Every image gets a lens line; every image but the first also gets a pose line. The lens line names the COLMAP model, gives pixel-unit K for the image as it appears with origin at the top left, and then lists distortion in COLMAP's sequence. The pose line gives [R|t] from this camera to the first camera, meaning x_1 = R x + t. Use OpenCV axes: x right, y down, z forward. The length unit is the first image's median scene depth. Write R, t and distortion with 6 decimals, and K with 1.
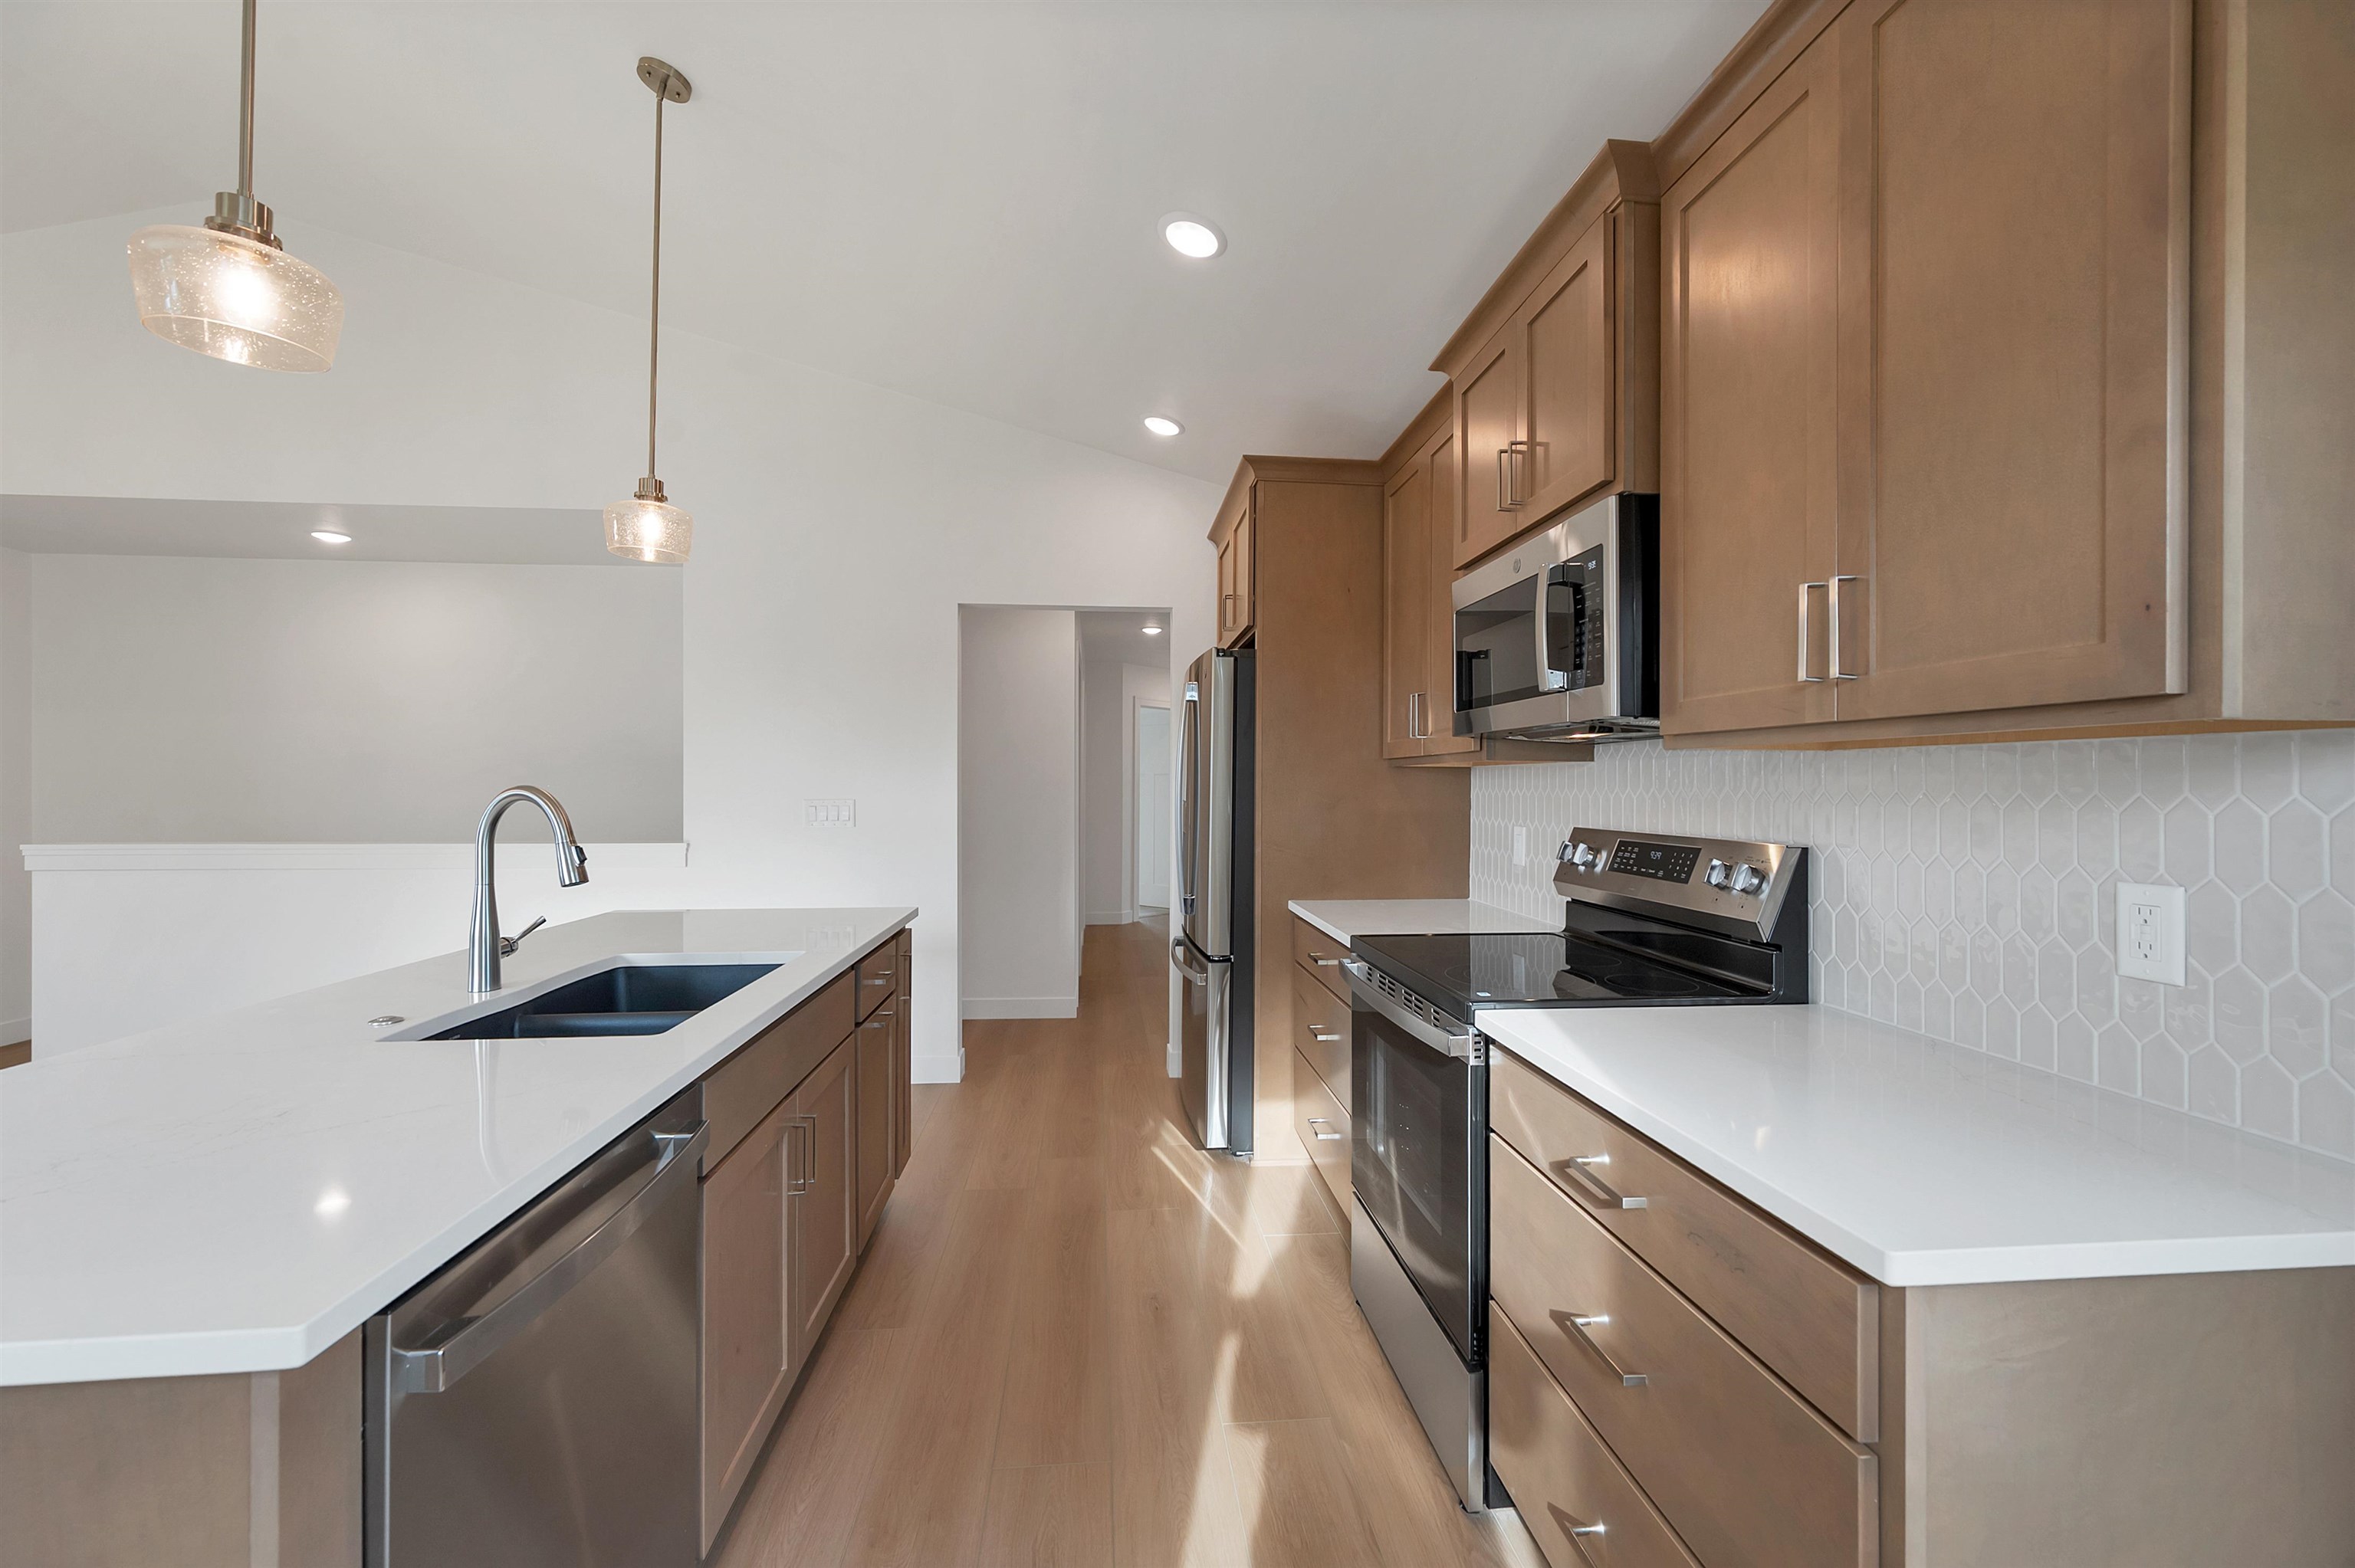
lens RADIAL K [[948.2, 0, 1184.4], [0, 948.2, 785.0], [0, 0, 1]] dist [-0.000730, -0.000307]
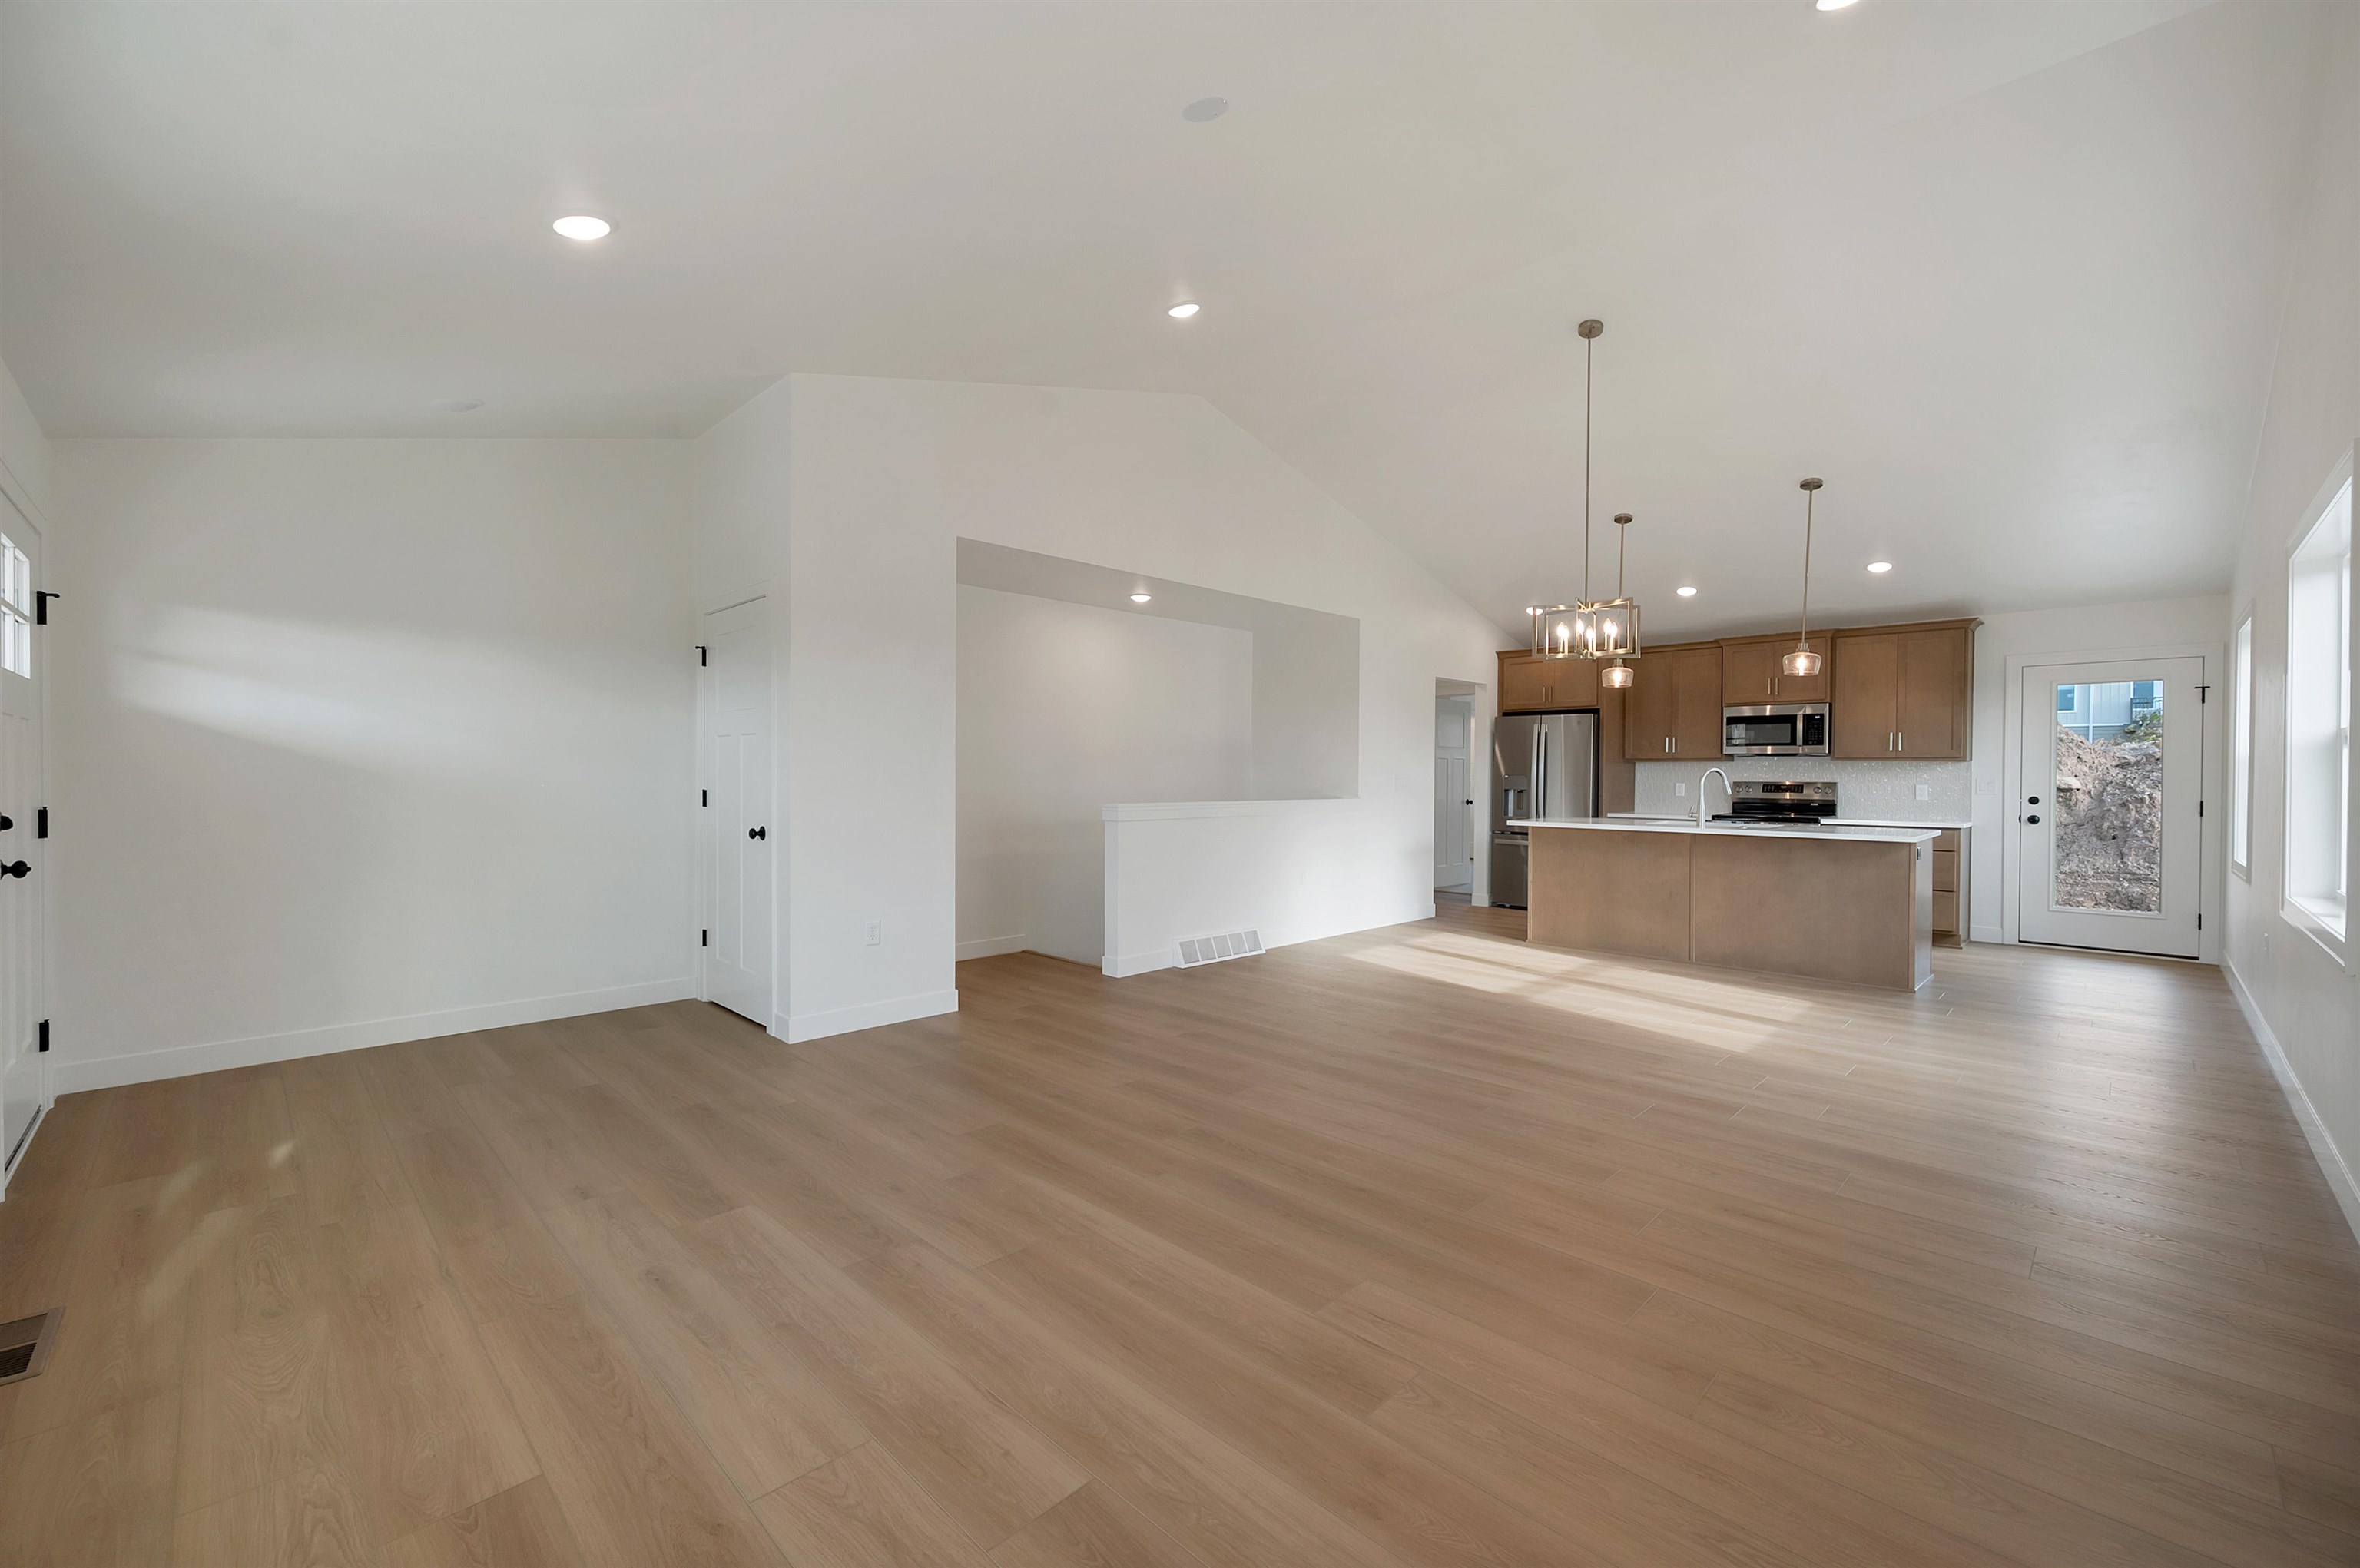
lens RADIAL K [[957.5, 0, 1185.4], [0, 957.5, 780.1], [0, 0, 1]] dist [0.000913, -0.000223]
pose [[0.768750, -0.002497, 0.639545, -4.154573], [-0.004760, 0.999942, 0.009626, 0.021639], [-0.639532, -0.010444, 0.768694, -0.461058]]
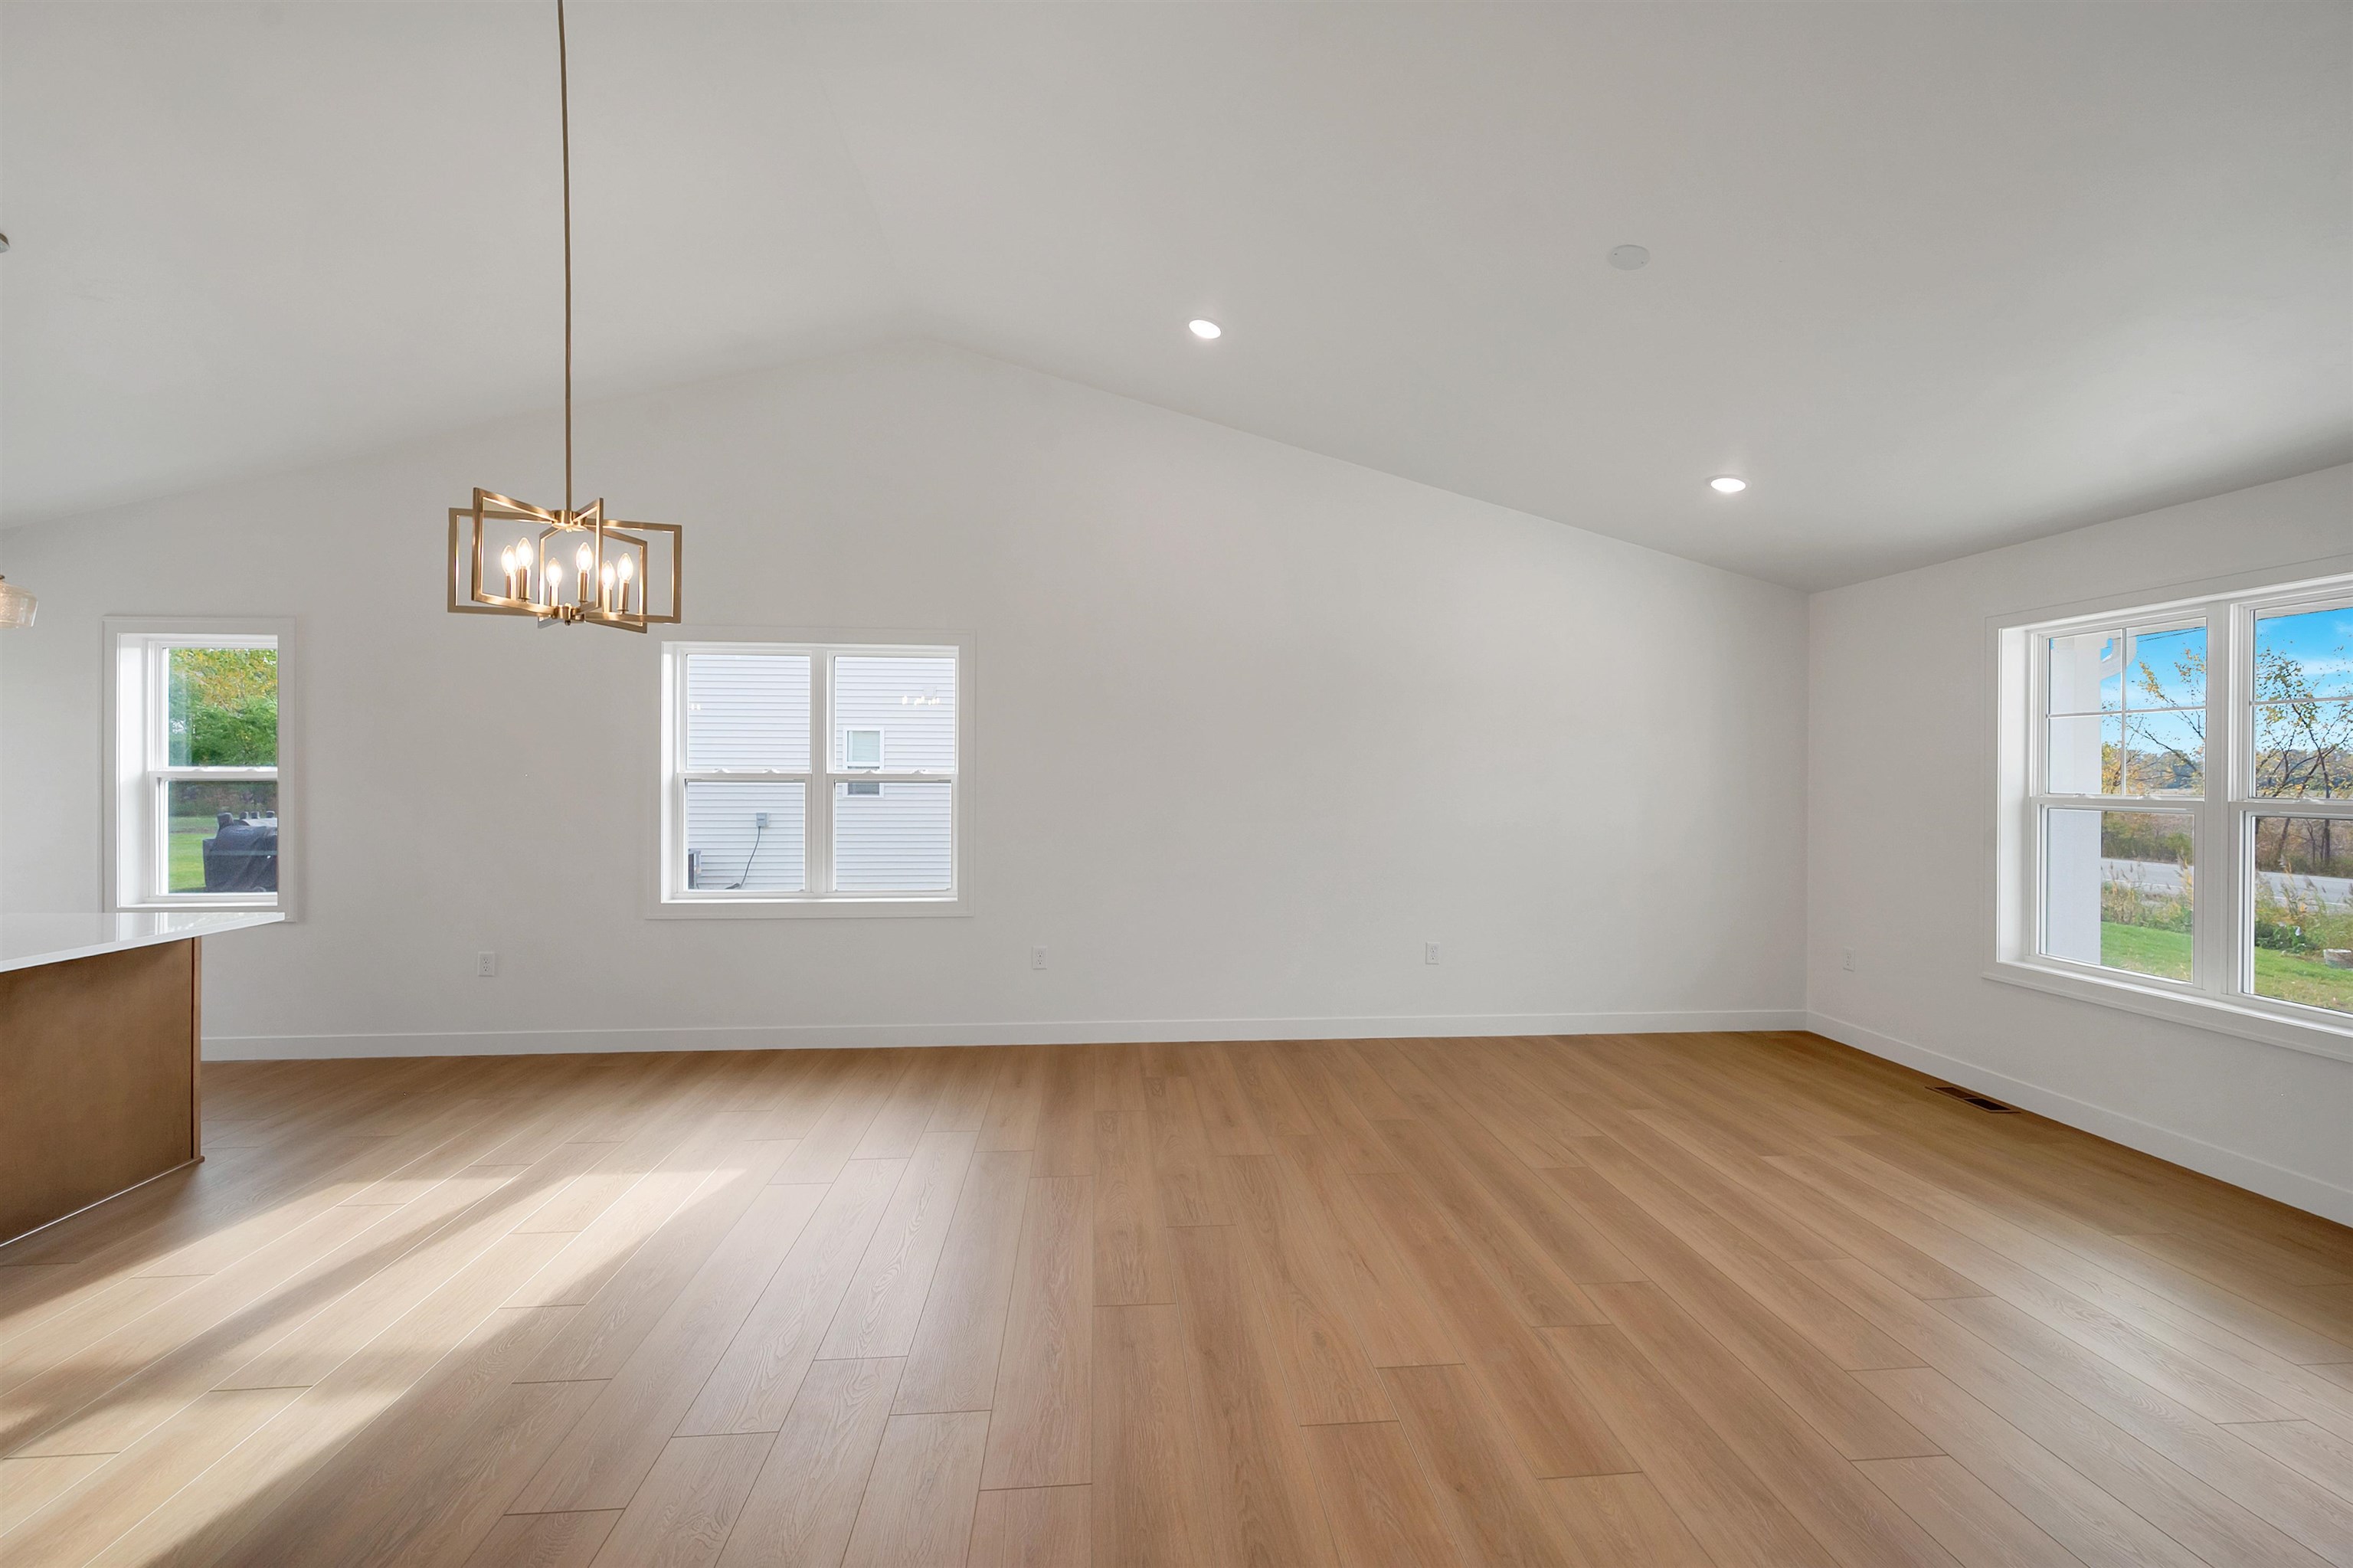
lens RADIAL K [[967.9, 0, 1174.1], [0, 967.9, 776.9], [0, 0, 1]] dist [-0.007806, -0.000159]
pose [[-0.999854, -0.008137, 0.015021, -2.548602], [-0.008124, 0.999967, 0.000927, -0.073497], [-0.015028, 0.000805, -0.999887, 2.151370]]
